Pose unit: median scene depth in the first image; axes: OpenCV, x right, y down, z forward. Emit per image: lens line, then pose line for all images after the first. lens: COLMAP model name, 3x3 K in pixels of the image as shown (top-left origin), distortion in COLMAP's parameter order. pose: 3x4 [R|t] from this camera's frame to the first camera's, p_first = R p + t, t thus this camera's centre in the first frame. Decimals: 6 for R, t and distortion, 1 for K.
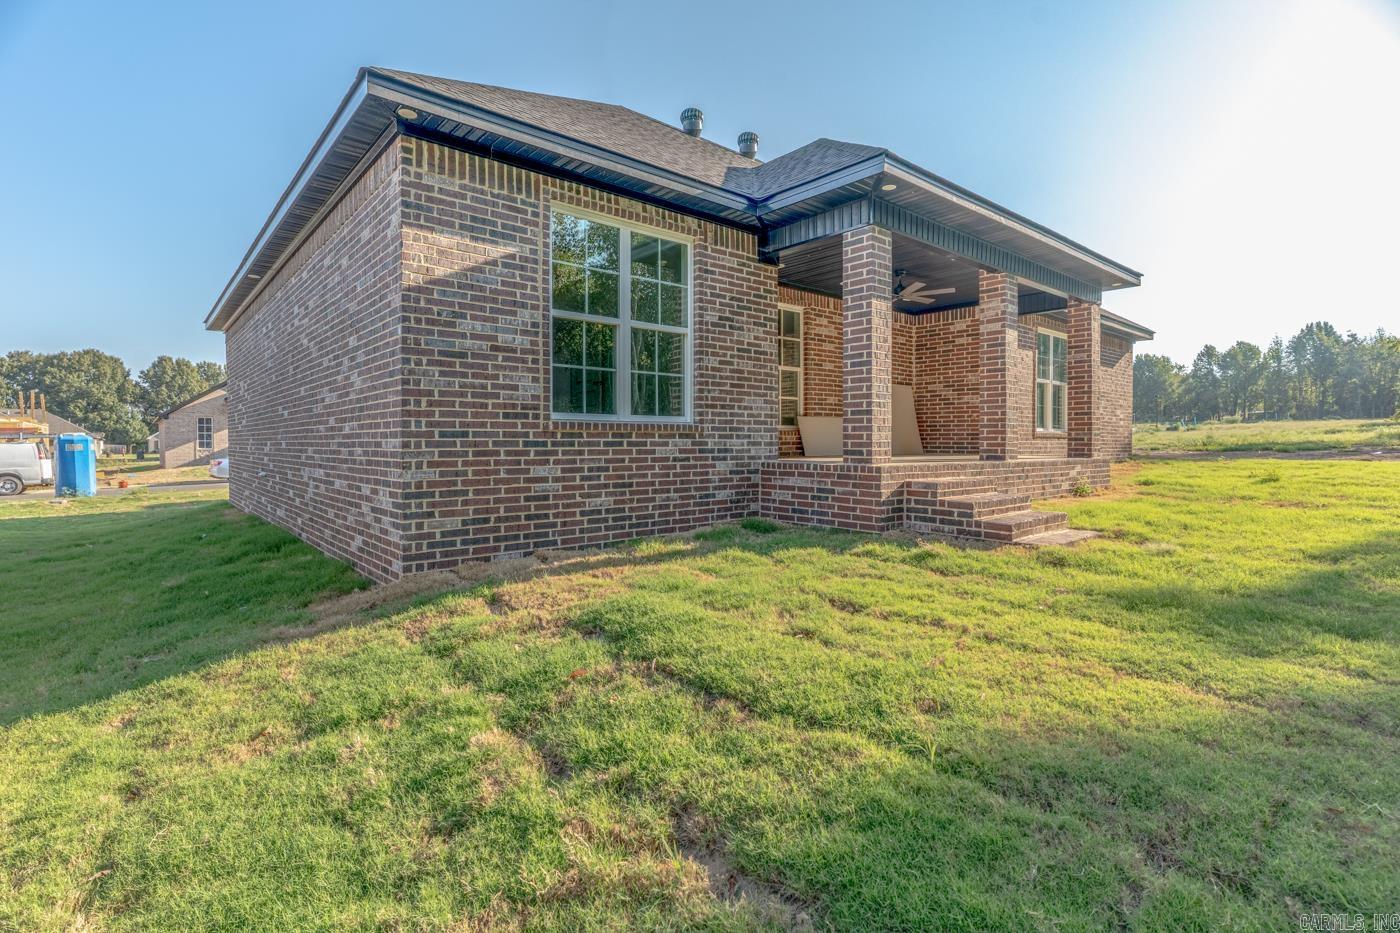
lens RADIAL K [[678.0, 0, 700.0], [0, 678.0, 466.5], [0, 0, 1]] dist [-0.002079, 0.000739]
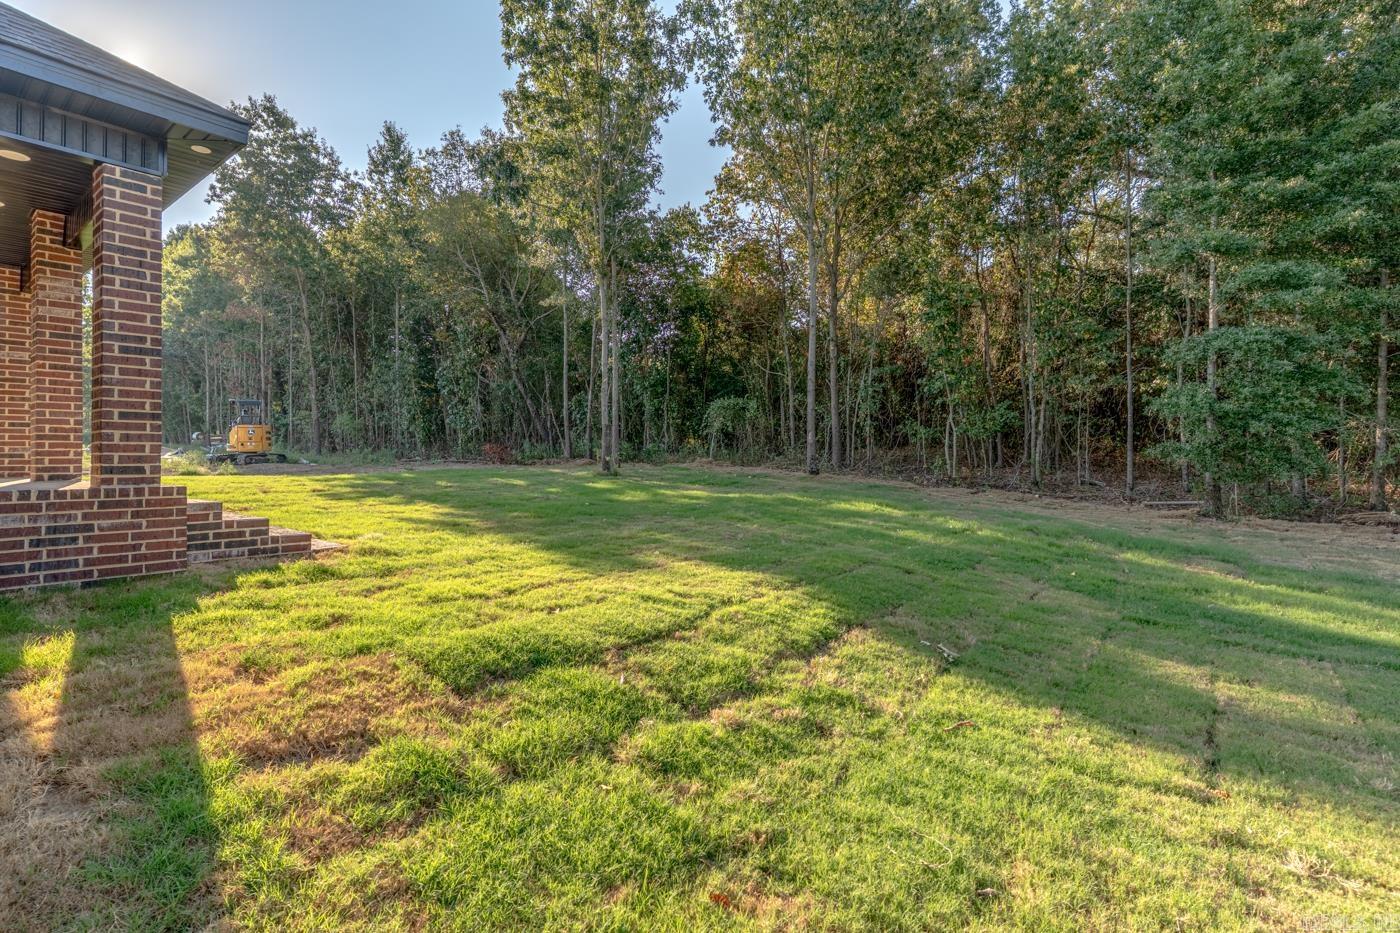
lens RADIAL K [[678.0, 0, 697.2], [0, 678.0, 458.5], [0, 0, 1]] dist [-0.002224, 0.000174]
pose [[-0.200735, -0.001913, 0.979644, -0.632591], [0.038263, 0.999220, 0.009792, -0.017374], [-0.978898, 0.039449, -0.200505, 0.565323]]
